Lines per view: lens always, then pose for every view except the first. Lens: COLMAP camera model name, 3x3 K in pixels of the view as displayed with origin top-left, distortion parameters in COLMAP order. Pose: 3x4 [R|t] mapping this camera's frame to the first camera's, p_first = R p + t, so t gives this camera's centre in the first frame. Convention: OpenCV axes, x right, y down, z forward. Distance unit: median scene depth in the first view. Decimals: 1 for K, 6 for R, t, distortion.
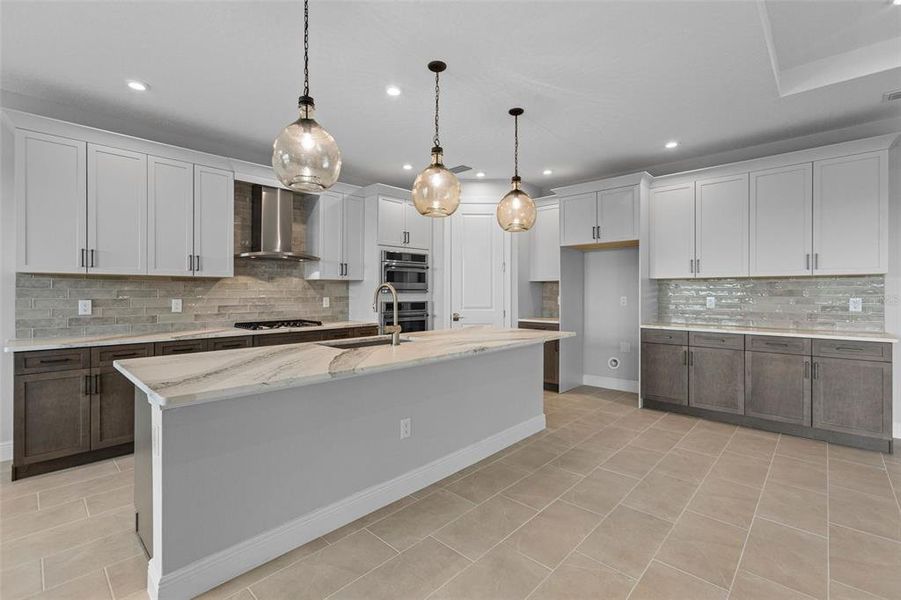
lens RADIAL K [[403.0, 0, 450.5], [0, 403.0, 300.0], [0, 0, 1]] dist [-0.001087, -0.000190]
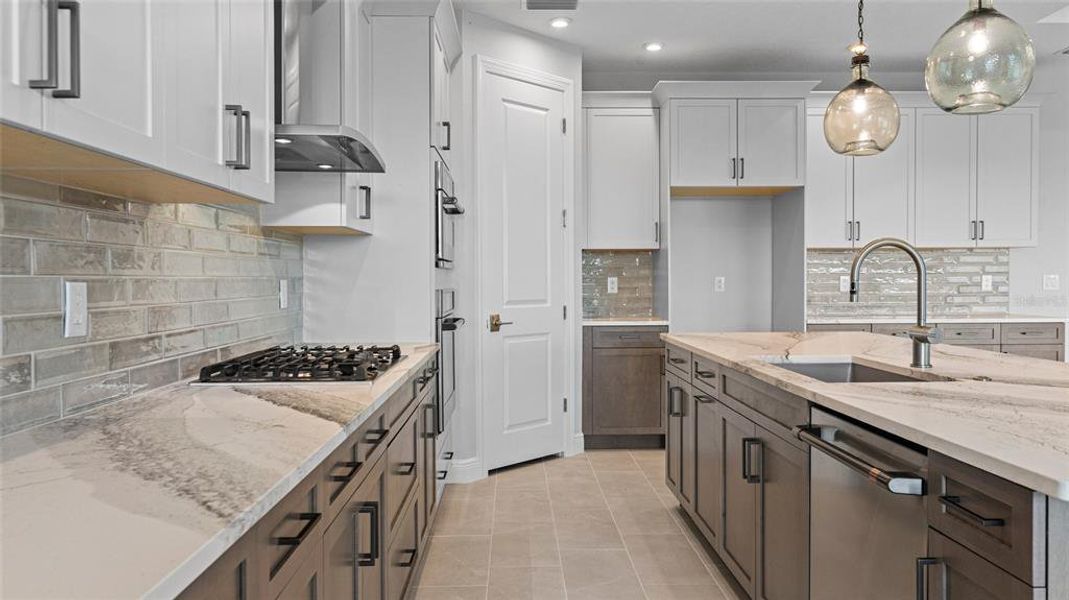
lens RADIAL K [[762.2, 0, 534.5], [0, 762.2, 300.0], [0, 0, 1]] dist [0.003097, 0.000835]
pose [[0.710523, -0.024033, 0.703264, -0.648671], [0.018346, 0.999710, 0.015629, 0.004448], [-0.703435, 0.001797, 0.710757, 0.408616]]
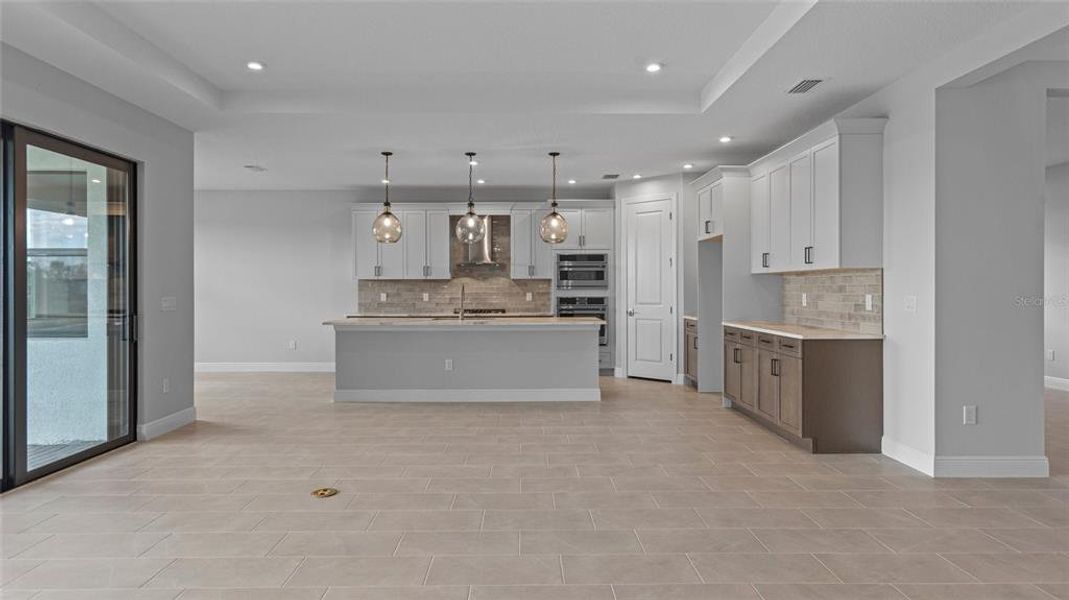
lens RADIAL K [[637.2, 0, 534.5], [0, 637.2, 300.0], [0, 0, 1]] dist [0.000202, -0.000029]
pose [[0.699203, 0.011530, -0.714830, 1.180086], [-0.011790, 0.999920, 0.004596, 0.006920], [0.714826, 0.005215, 0.699283, -0.386605]]
